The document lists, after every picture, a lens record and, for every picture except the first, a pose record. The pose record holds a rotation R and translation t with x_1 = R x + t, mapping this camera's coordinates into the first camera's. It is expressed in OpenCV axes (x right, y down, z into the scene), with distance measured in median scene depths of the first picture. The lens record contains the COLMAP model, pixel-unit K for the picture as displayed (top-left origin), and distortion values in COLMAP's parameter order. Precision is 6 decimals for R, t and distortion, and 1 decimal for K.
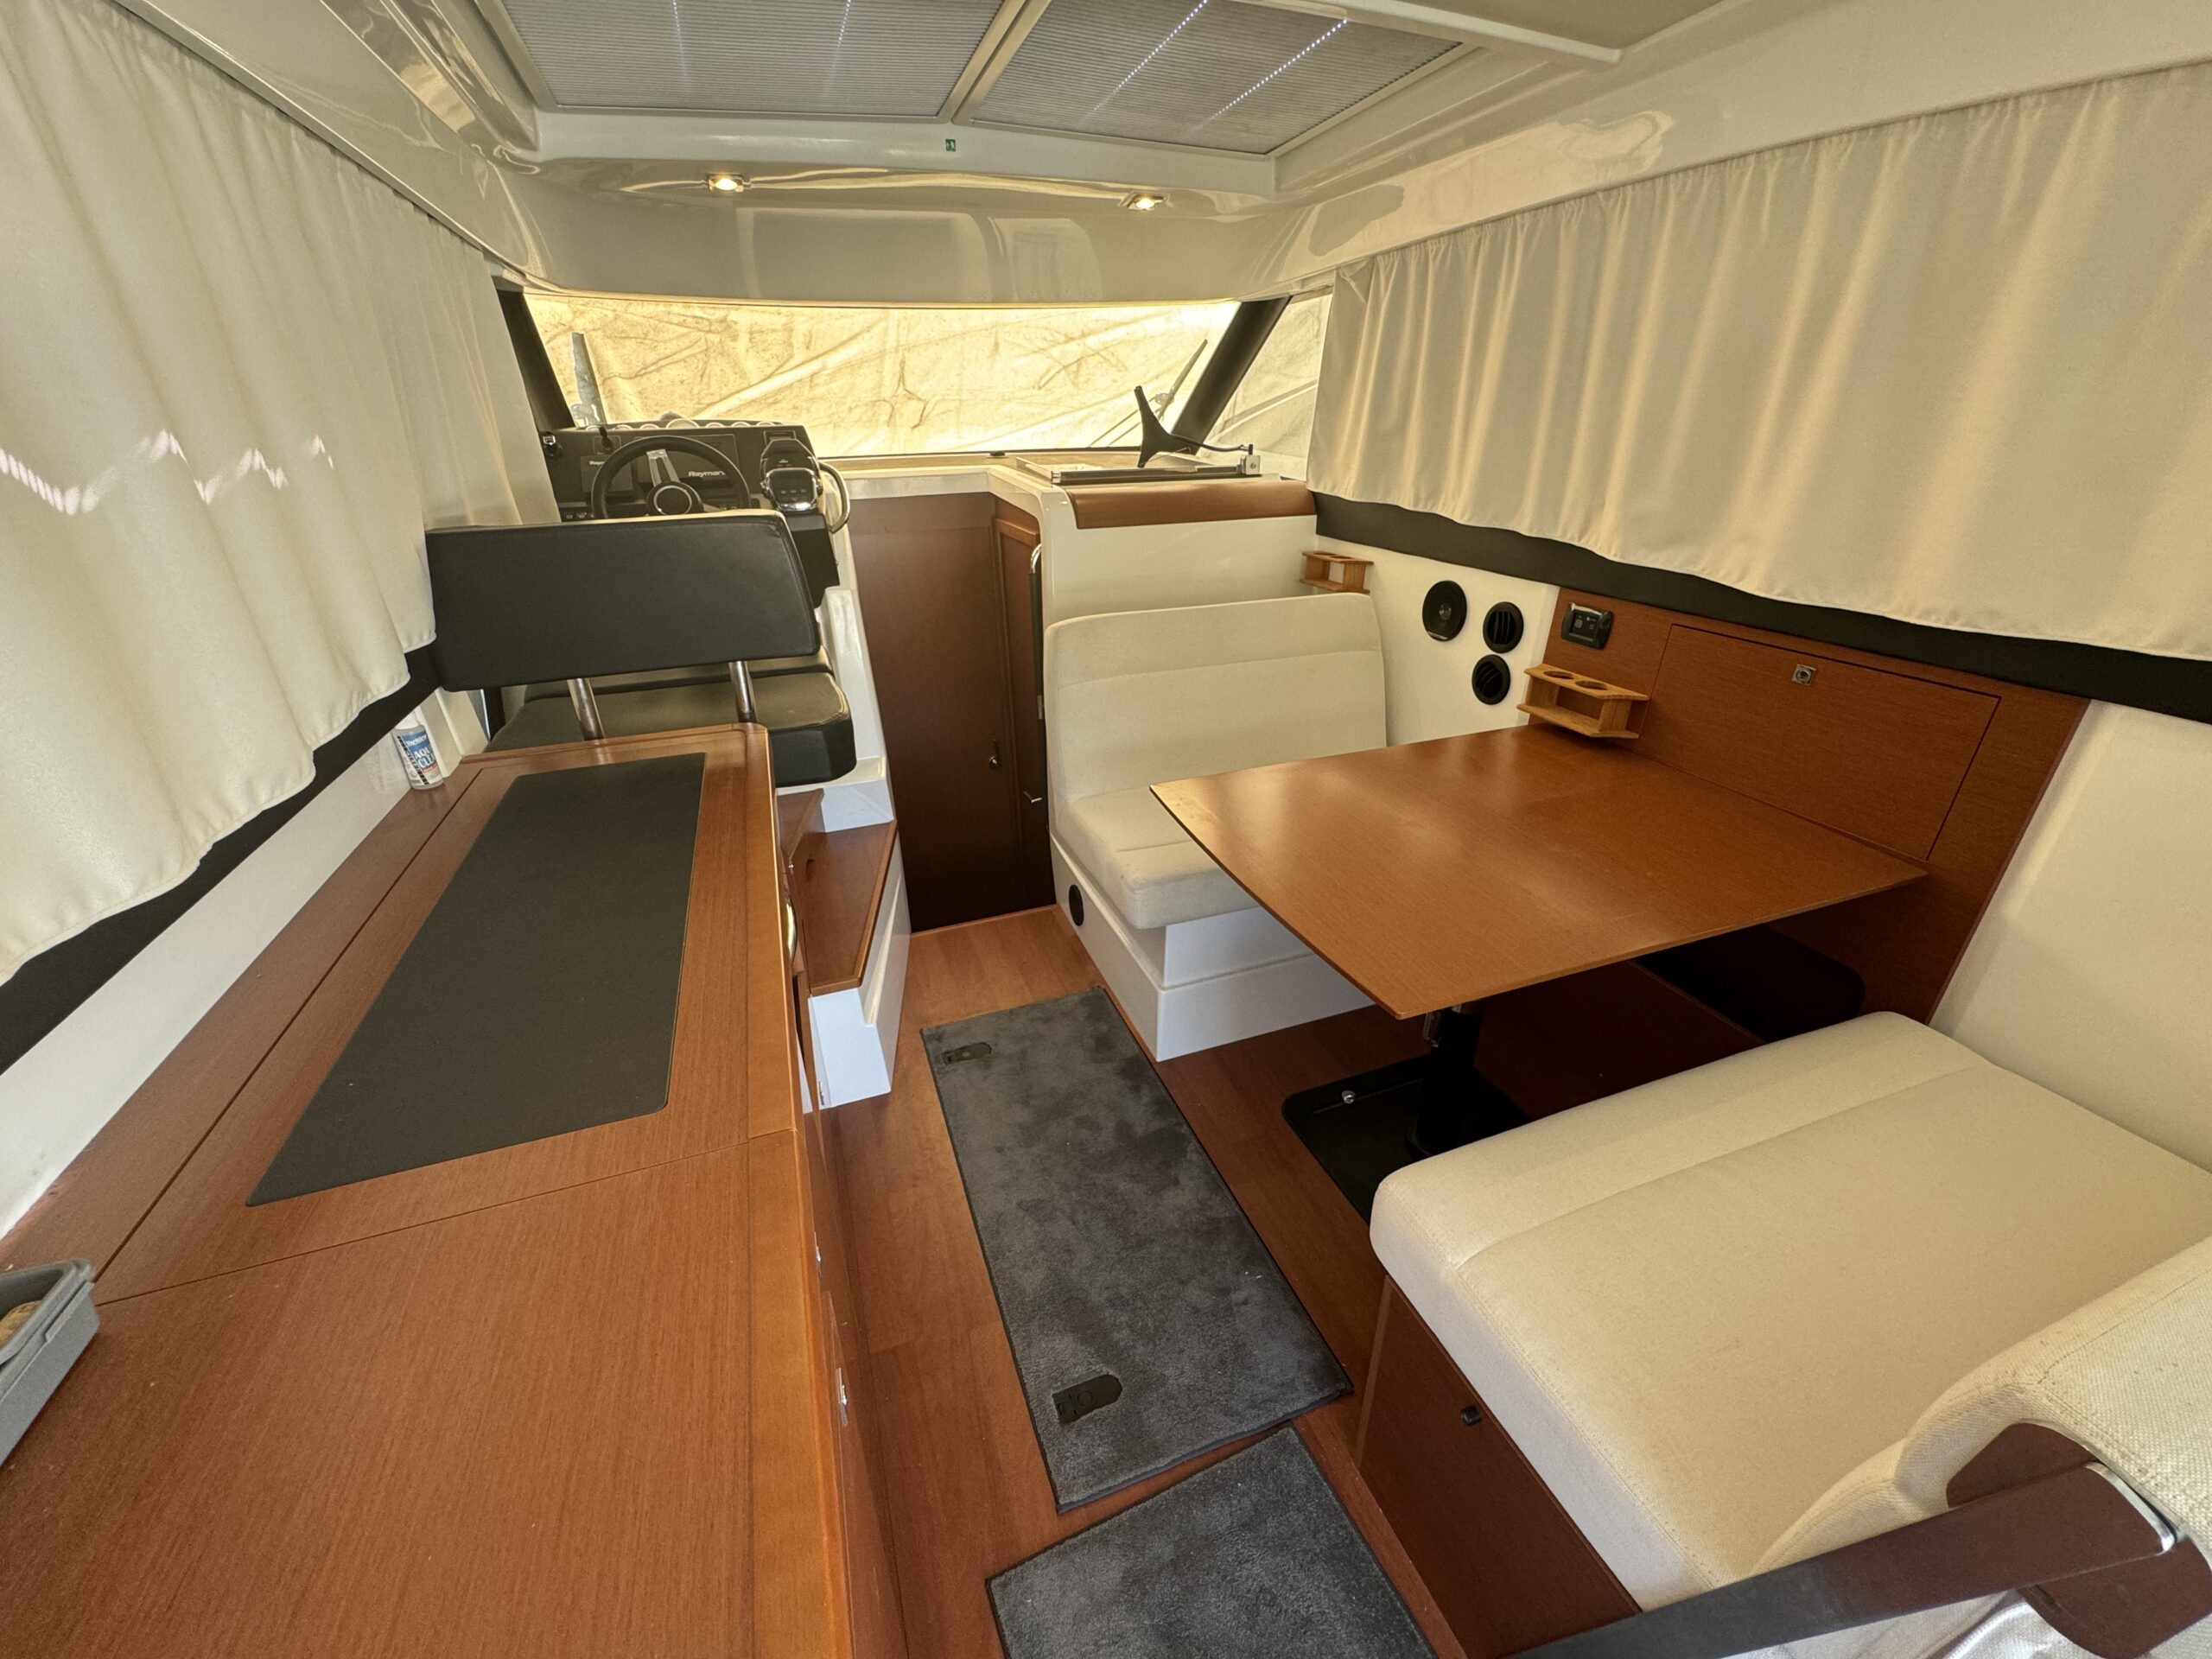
lens RADIAL K [[892.4, 0, 1104.1], [0, 892.4, 827.1], [0, 0, 1]] dist [-0.001588, 0.001281]
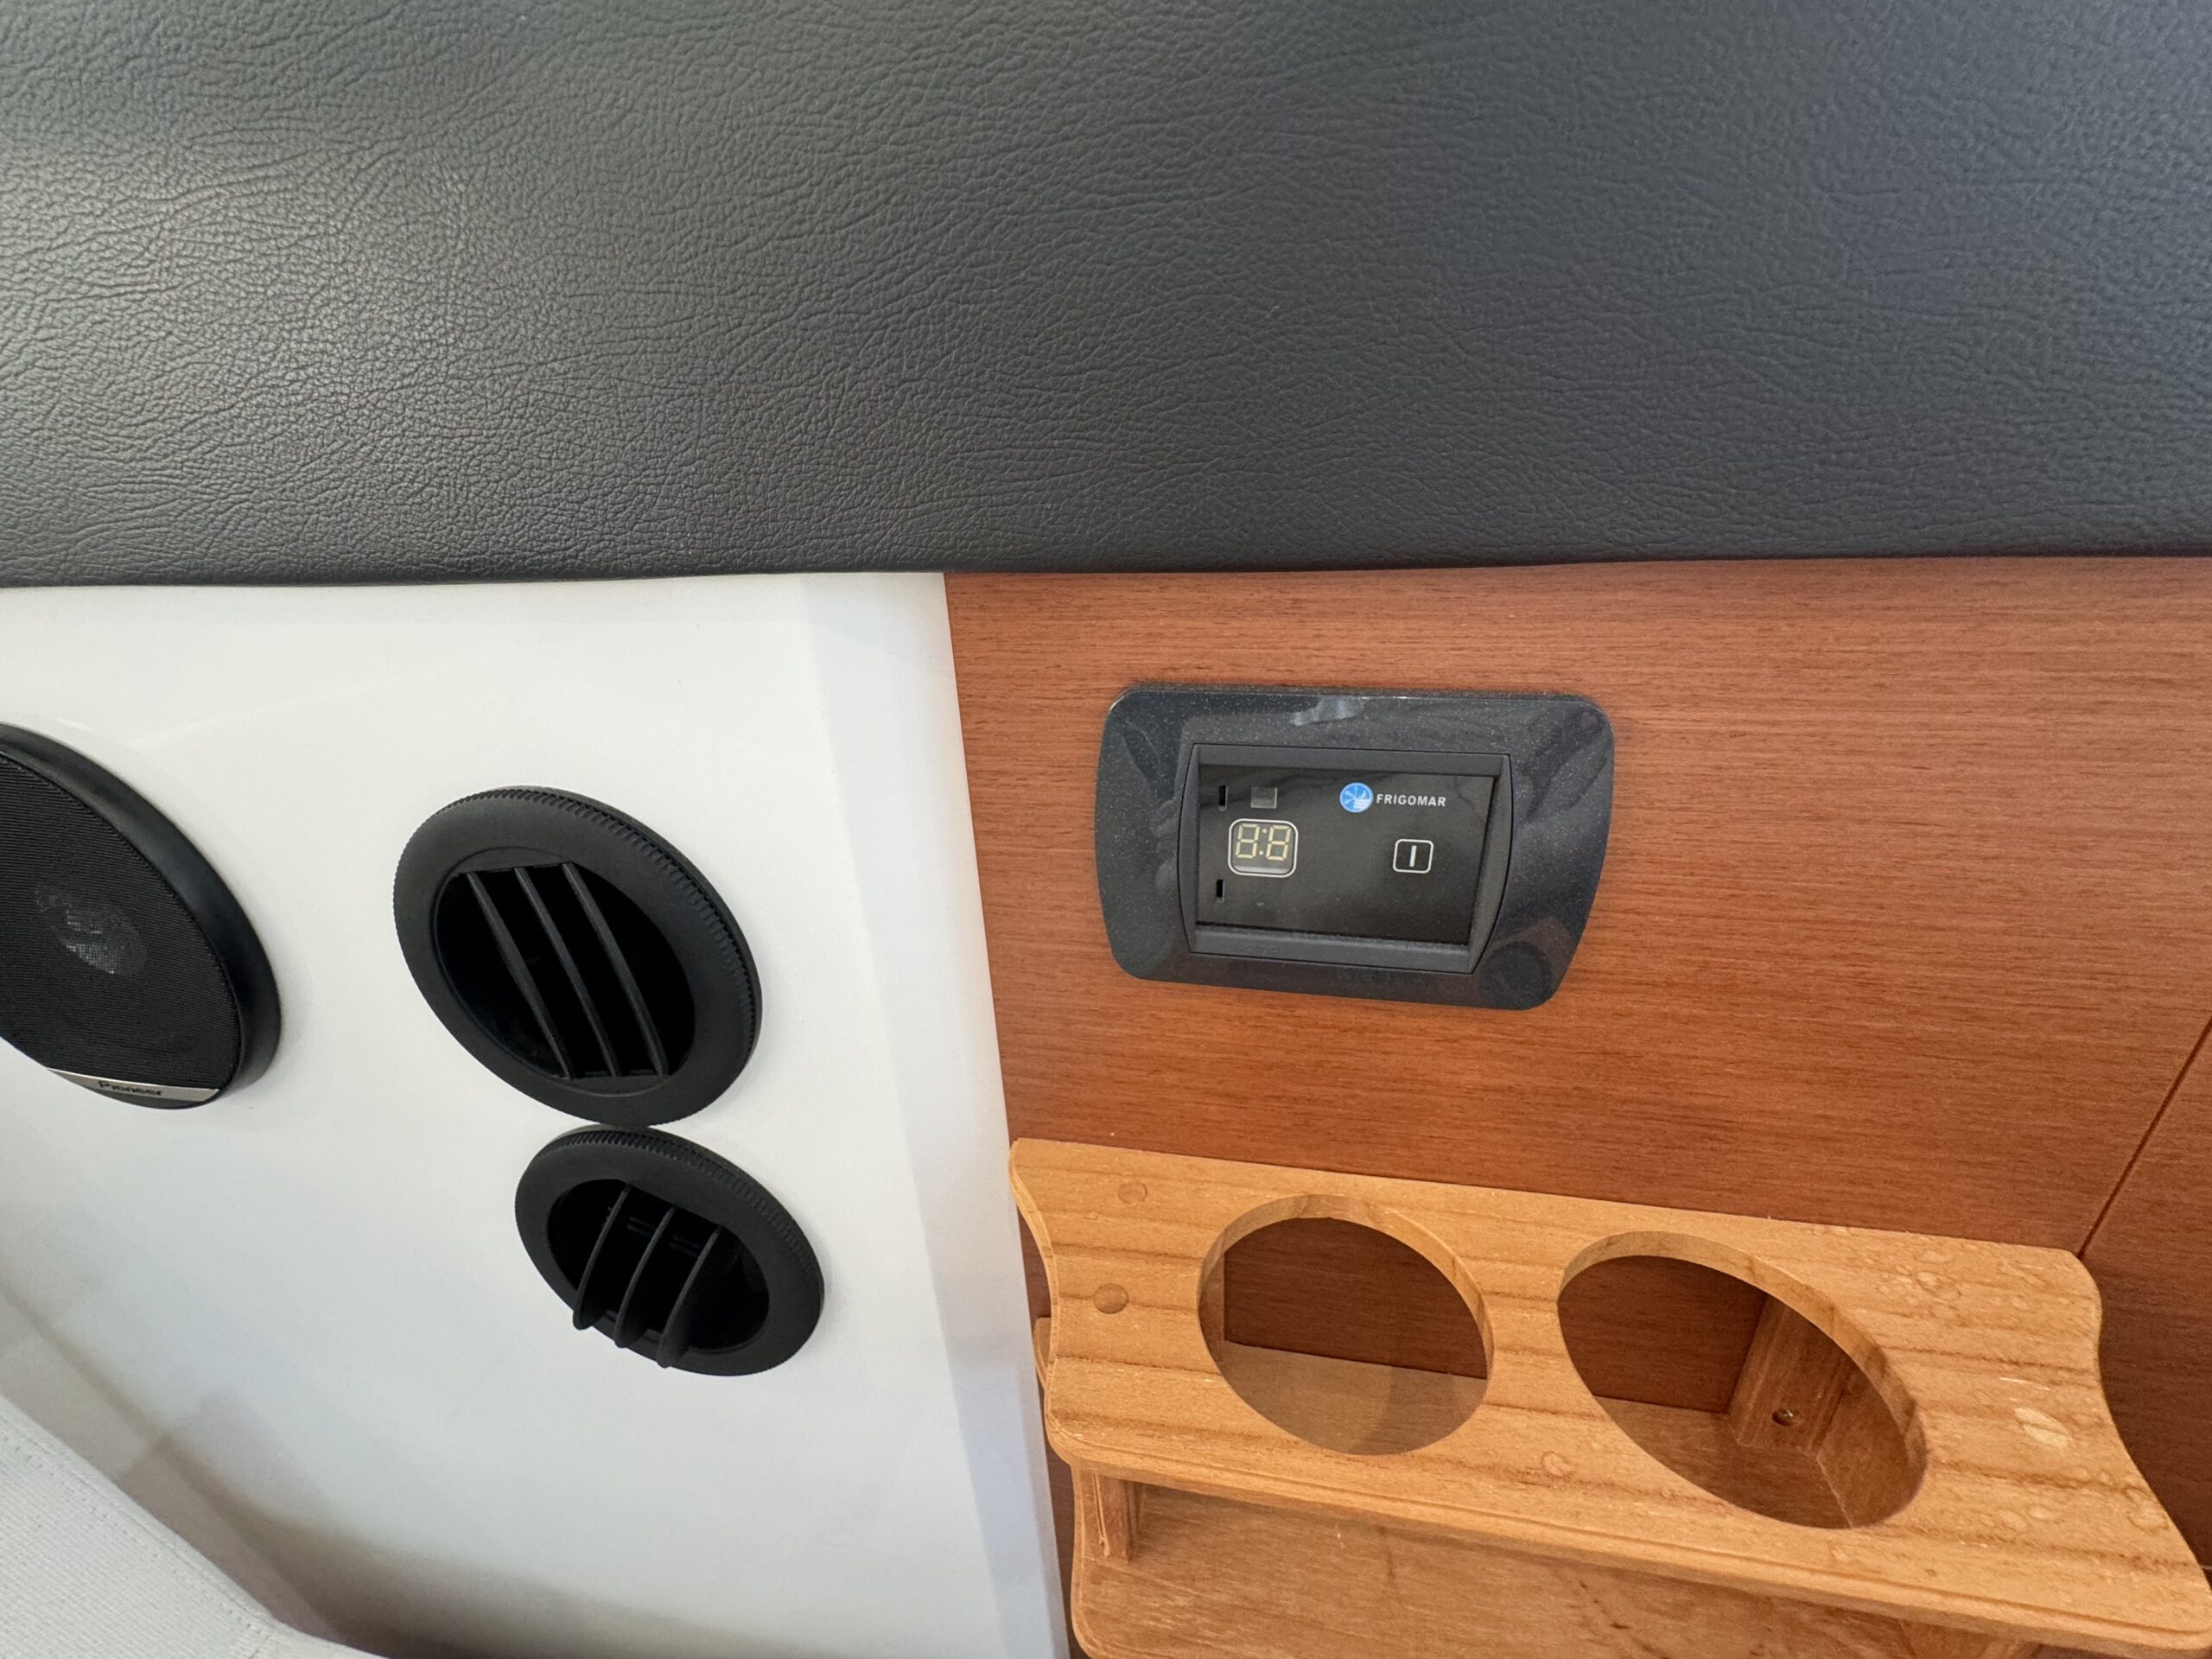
lens RADIAL K [[892.4, 0, 1104.1], [0, 892.4, 827.1], [0, 0, 1]] dist [-0.001588, 0.001281]
pose [[0.501263, -0.397329, 0.768678, 0.397822], [0.401176, 0.893811, 0.200398, -0.241346], [-0.766677, 0.207923, 0.607433, 0.866602]]
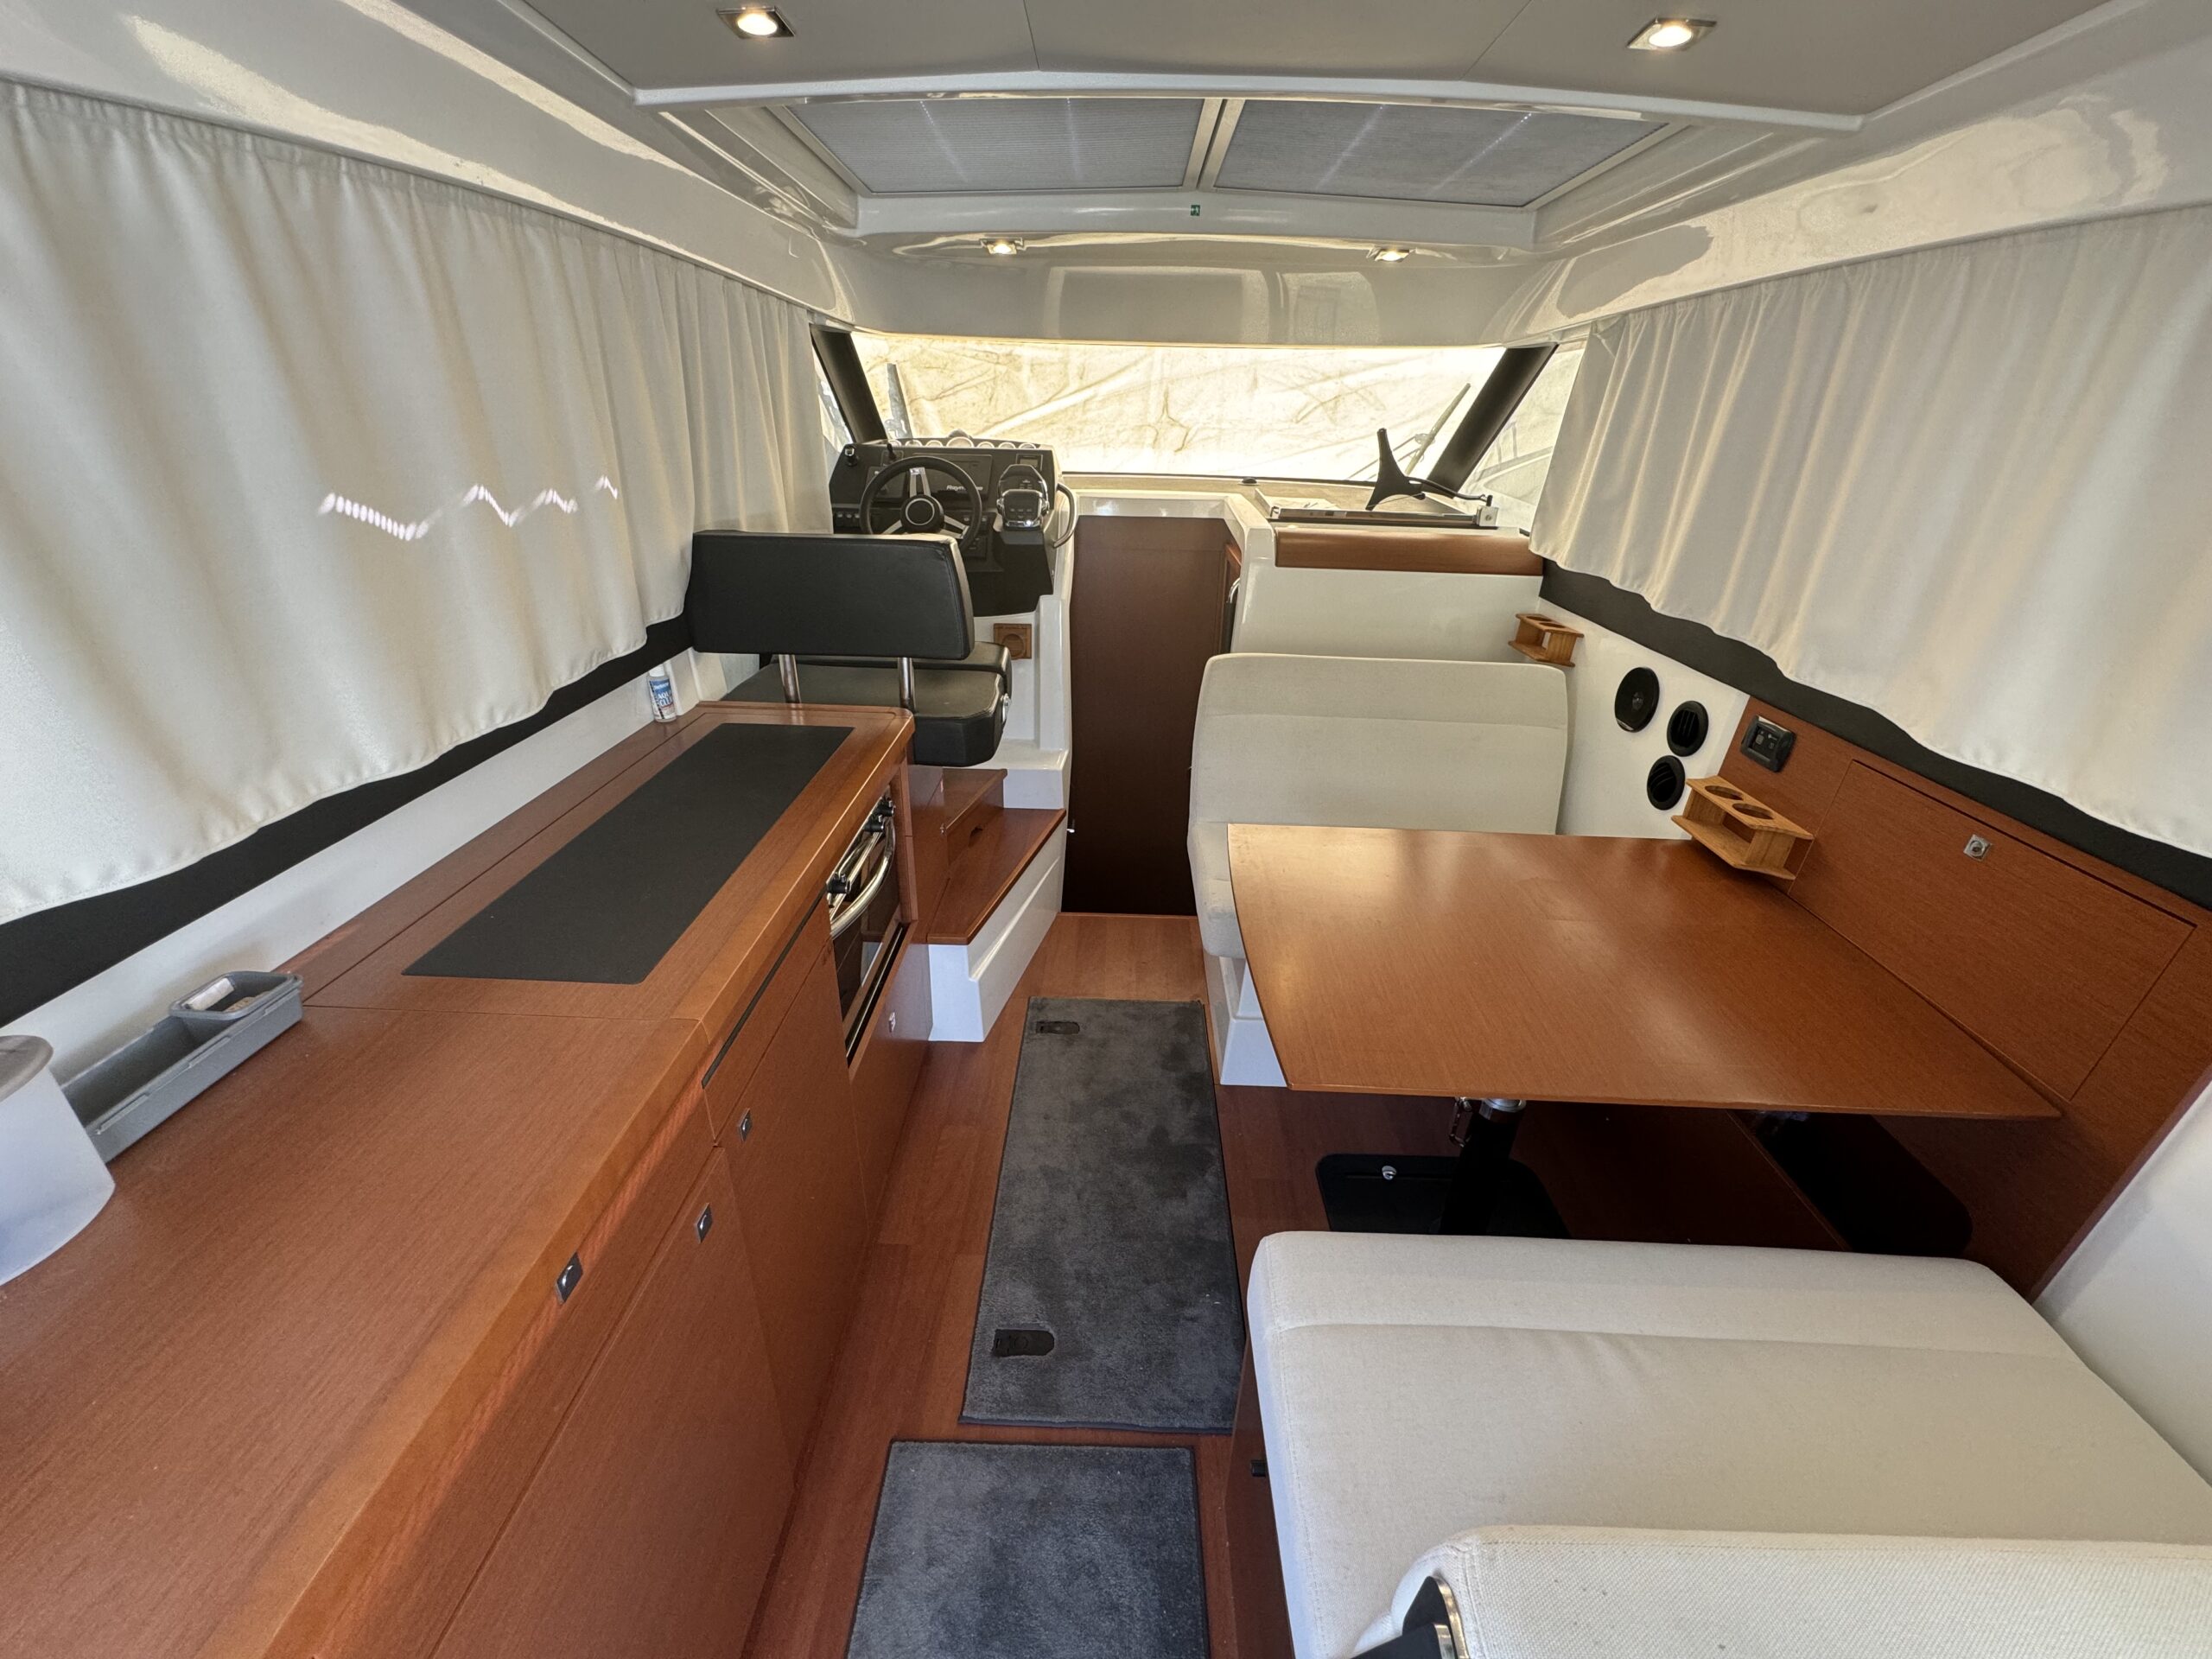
lens RADIAL K [[888.3, 0, 1102.4], [0, 888.3, 827.3], [0, 0, 1]] dist [-0.000493, 0.000485]
pose [[0.928780, 0.197366, -0.313711, 0.200714], [-0.196234, 0.979913, 0.035521, -0.041984], [0.314420, 0.028570, 0.948854, -0.038783]]
